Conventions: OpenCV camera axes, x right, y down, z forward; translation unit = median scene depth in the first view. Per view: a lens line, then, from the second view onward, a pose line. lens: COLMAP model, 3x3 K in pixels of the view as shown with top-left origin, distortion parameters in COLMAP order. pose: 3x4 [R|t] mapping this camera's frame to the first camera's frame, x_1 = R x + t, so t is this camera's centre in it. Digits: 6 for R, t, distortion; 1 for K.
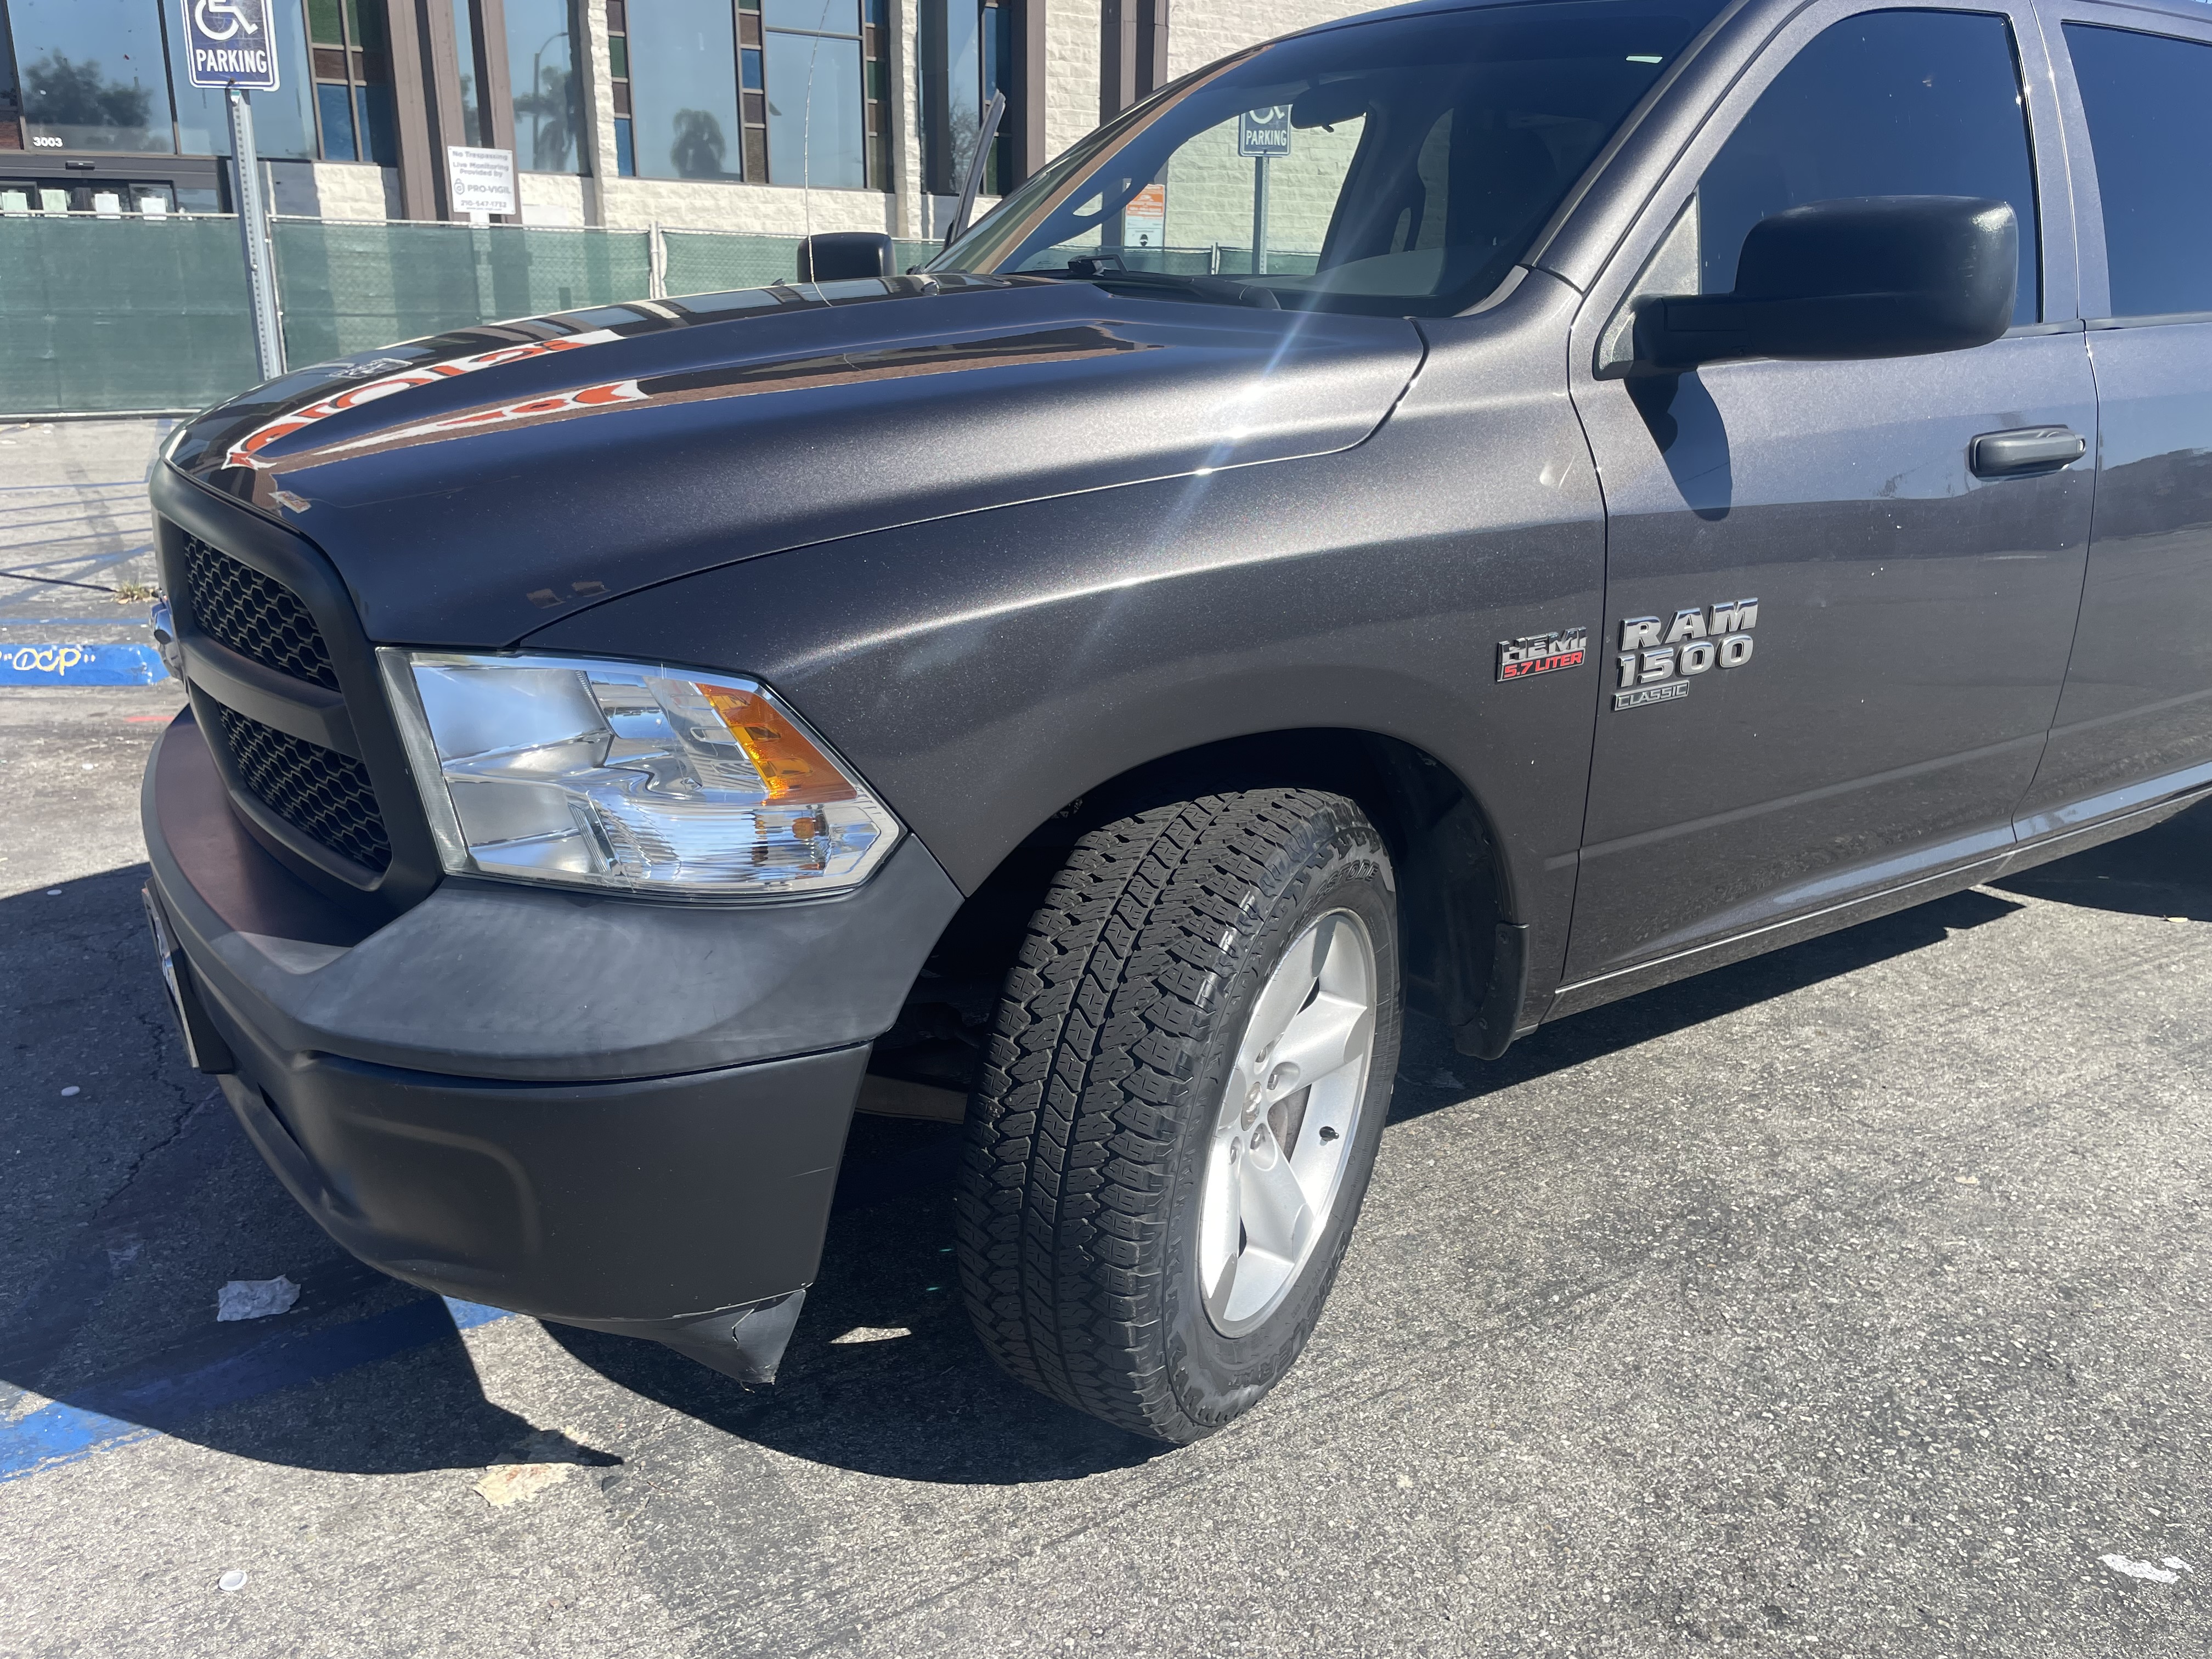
lens RADIAL K [[1748.8, 0, 1106.0], [0, 1748.8, 829.5], [0, 0, 1]] dist [0.005954, -0.008699]
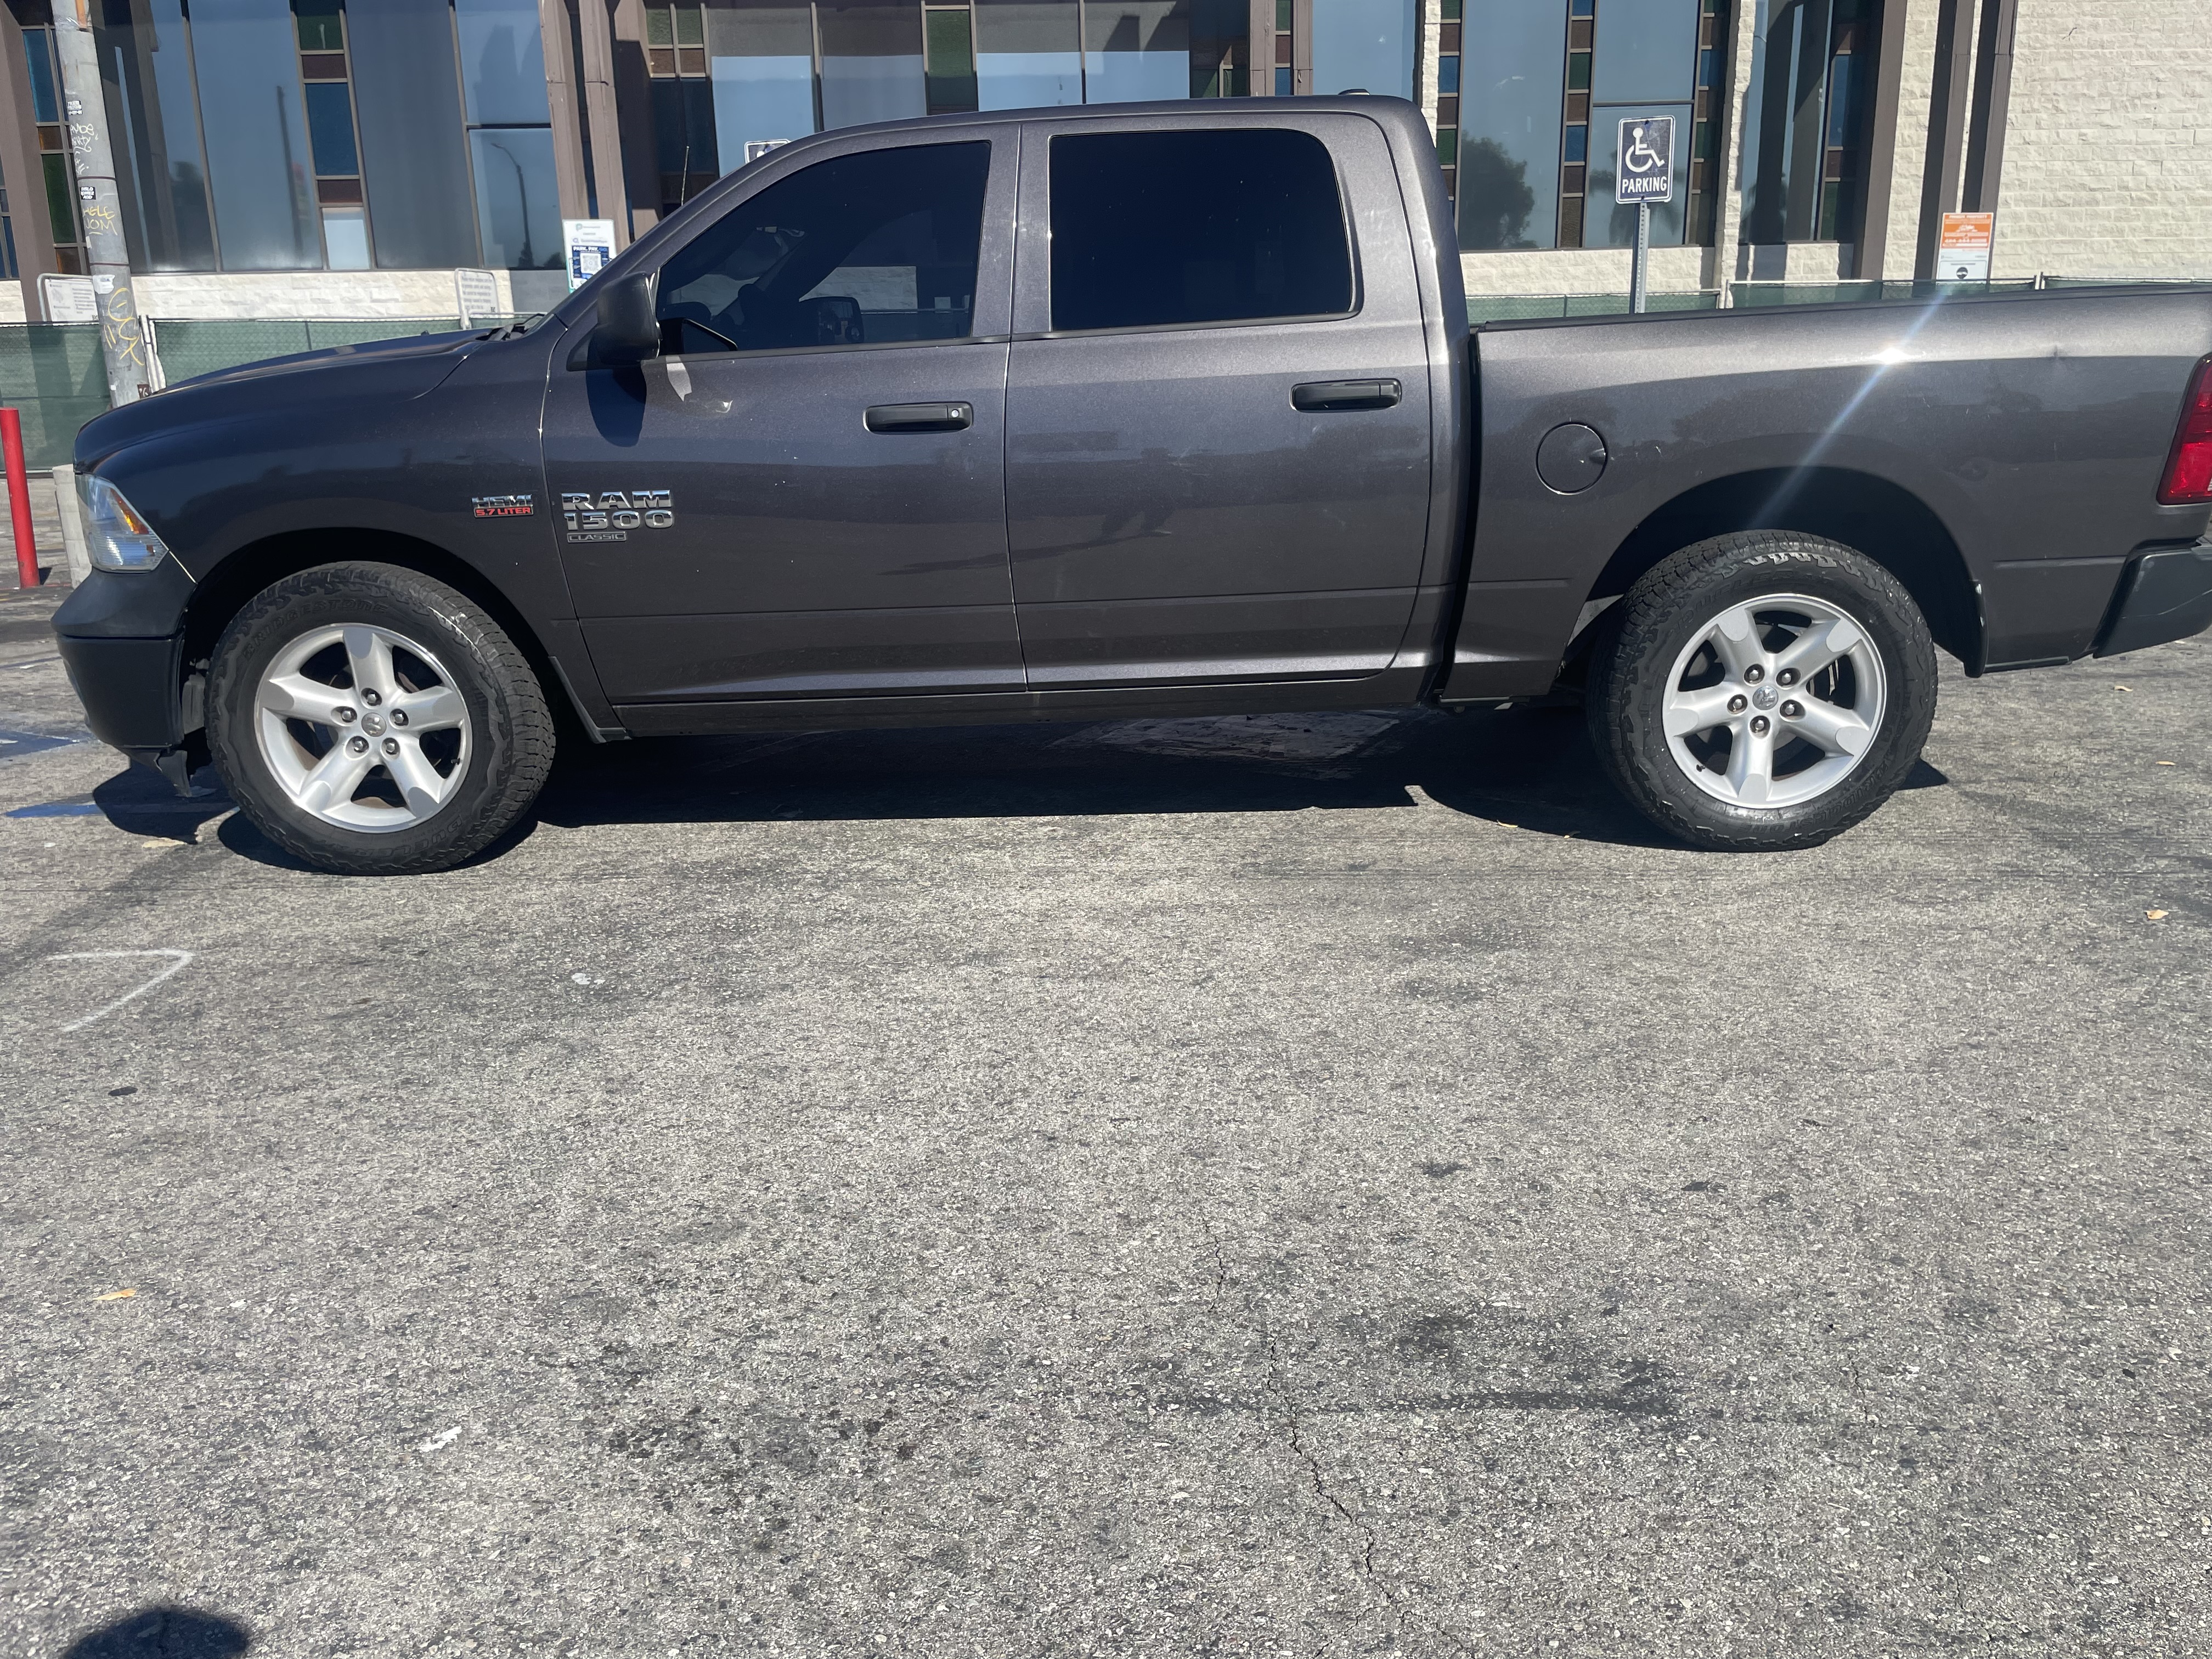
lens RADIAL K [[1748.8, 0, 1106.0], [0, 1748.8, 829.5], [0, 0, 1]] dist [0.005954, -0.008699]
pose [[0.819919, 0.109558, -0.561898, 0.214386], [-0.129097, 0.991620, 0.004968, 0.017967], [0.557734, 0.068466, 0.827191, -0.027675]]
